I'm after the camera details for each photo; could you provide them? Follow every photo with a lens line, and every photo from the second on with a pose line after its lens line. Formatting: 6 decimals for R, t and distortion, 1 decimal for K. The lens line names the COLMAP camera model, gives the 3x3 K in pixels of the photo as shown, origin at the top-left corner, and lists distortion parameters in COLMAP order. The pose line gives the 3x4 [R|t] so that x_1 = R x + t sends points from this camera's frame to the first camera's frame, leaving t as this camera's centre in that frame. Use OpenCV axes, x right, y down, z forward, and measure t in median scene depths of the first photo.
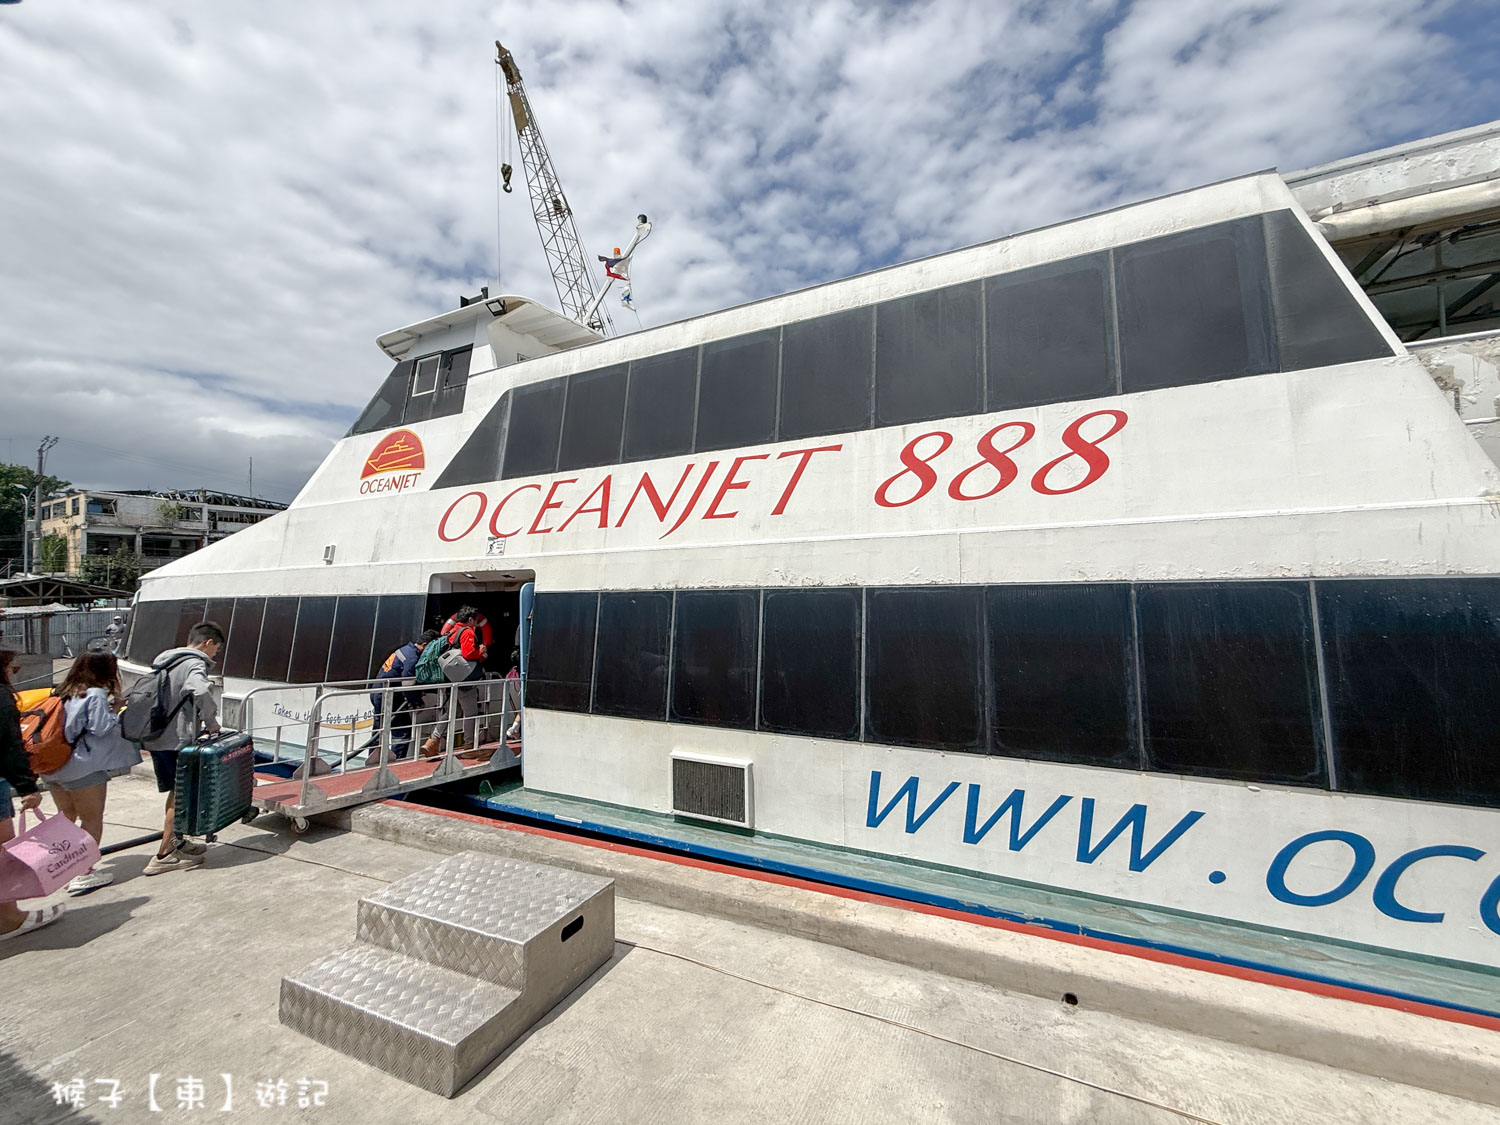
lens RADIAL K [[579.3, 0, 750.0], [0, 579.3, 562.5], [0, 0, 1]] dist [0.000259, 0.000077]
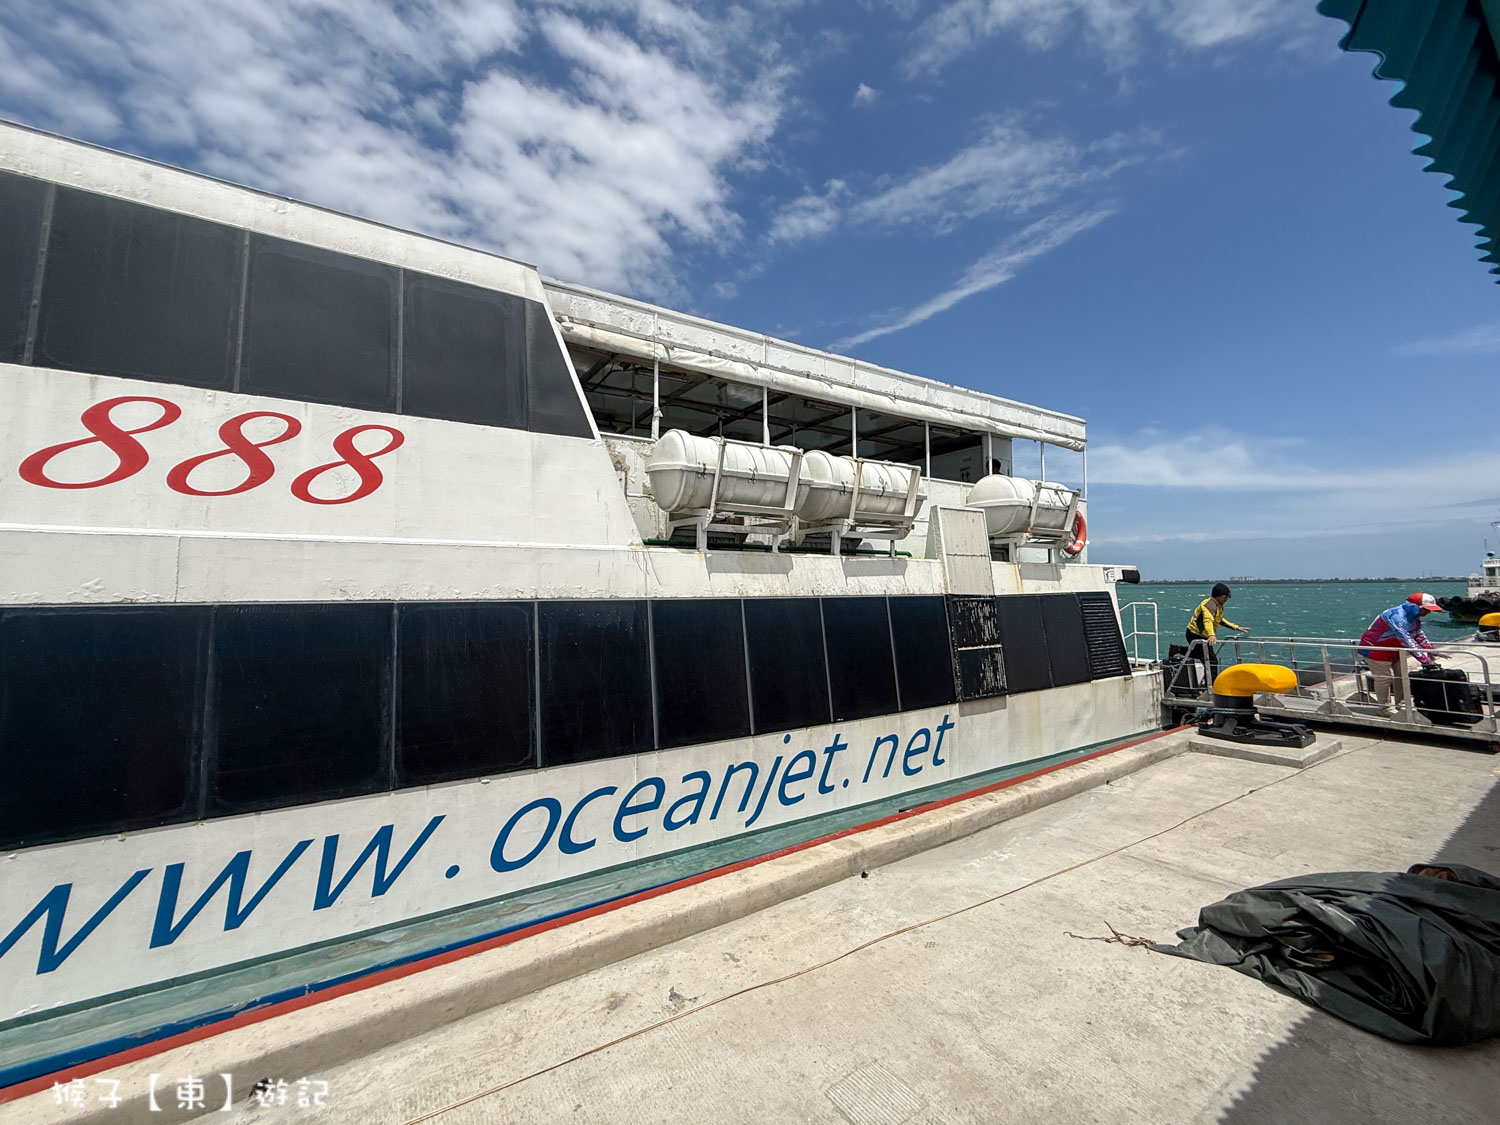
lens RADIAL K [[579.3, 0, 750.0], [0, 579.3, 562.5], [0, 0, 1]] dist [0.000259, 0.000077]
pose [[0.542472, 0.058554, 0.838031, 0.146654], [-0.039349, 0.998244, -0.044277, -0.013271], [-0.839152, -0.008957, 0.543824, -0.058251]]
